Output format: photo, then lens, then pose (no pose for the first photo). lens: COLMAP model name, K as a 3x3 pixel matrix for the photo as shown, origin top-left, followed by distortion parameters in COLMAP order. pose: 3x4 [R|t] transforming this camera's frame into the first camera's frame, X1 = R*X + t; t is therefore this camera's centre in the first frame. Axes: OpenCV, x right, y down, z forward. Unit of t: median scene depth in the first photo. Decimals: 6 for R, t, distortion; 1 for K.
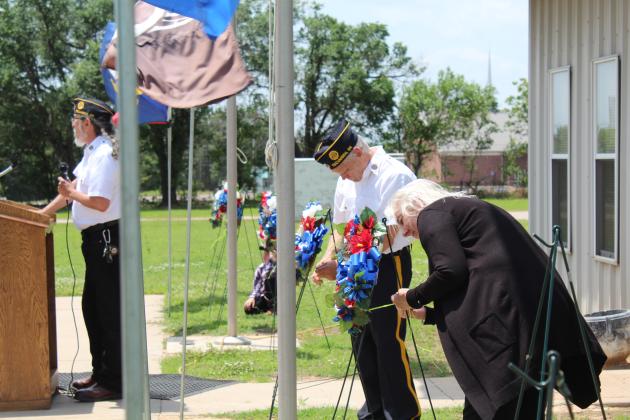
lens RADIAL K [[1630.6, 0, 315.0], [0, 1630.6, 210.0], [0, 0, 1]] dist [0.061237, 0.277523]
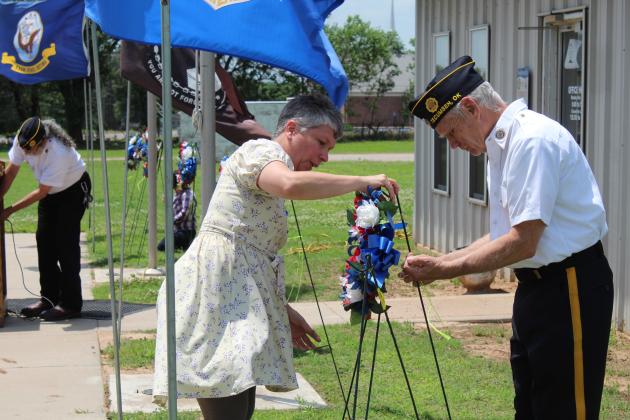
lens RADIAL K [[1630.6, 0, 315.0], [0, 1630.6, 210.0], [0, 0, 1]] dist [0.061237, 0.277523]
pose [[0.998291, 0.001226, 0.058432, -0.004446], [-0.003412, 0.999298, 0.037321, -0.005797], [-0.058345, -0.037456, 0.997594, -0.137802]]
